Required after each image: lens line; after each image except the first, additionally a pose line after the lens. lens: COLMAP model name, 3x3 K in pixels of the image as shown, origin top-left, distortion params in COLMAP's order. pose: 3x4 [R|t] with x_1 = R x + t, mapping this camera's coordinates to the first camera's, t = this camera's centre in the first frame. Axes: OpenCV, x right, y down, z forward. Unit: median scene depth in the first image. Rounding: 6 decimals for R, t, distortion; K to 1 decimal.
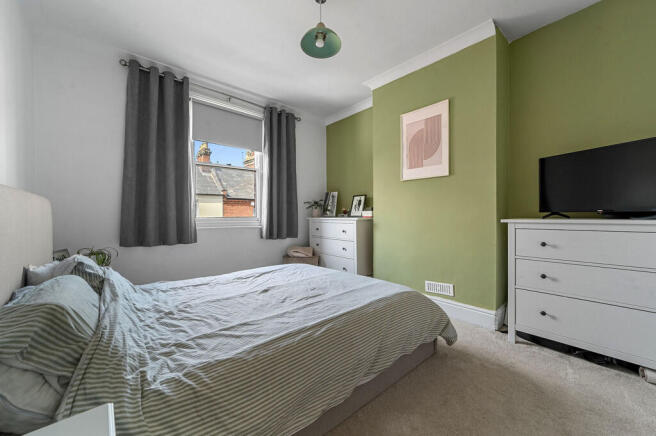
lens RADIAL K [[254.4, 0, 328.0], [0, 254.4, 218.0], [0, 0, 1]] dist [-0.000550, 0.000111]
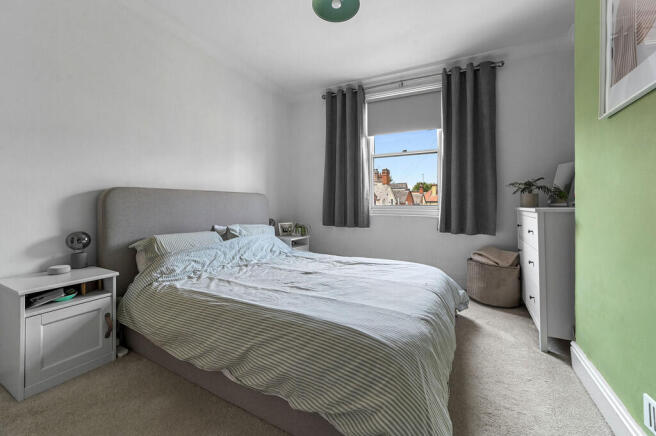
lens RADIAL K [[264.1, 0, 334.6], [0, 264.1, 208.7], [0, 0, 1]] dist [-0.029432, 0.010519]
pose [[0.363583, 0.018254, -0.931383, 0.516665], [-0.014776, 0.999795, 0.013826, -0.000383], [0.931445, 0.008735, 0.363778, 0.442089]]
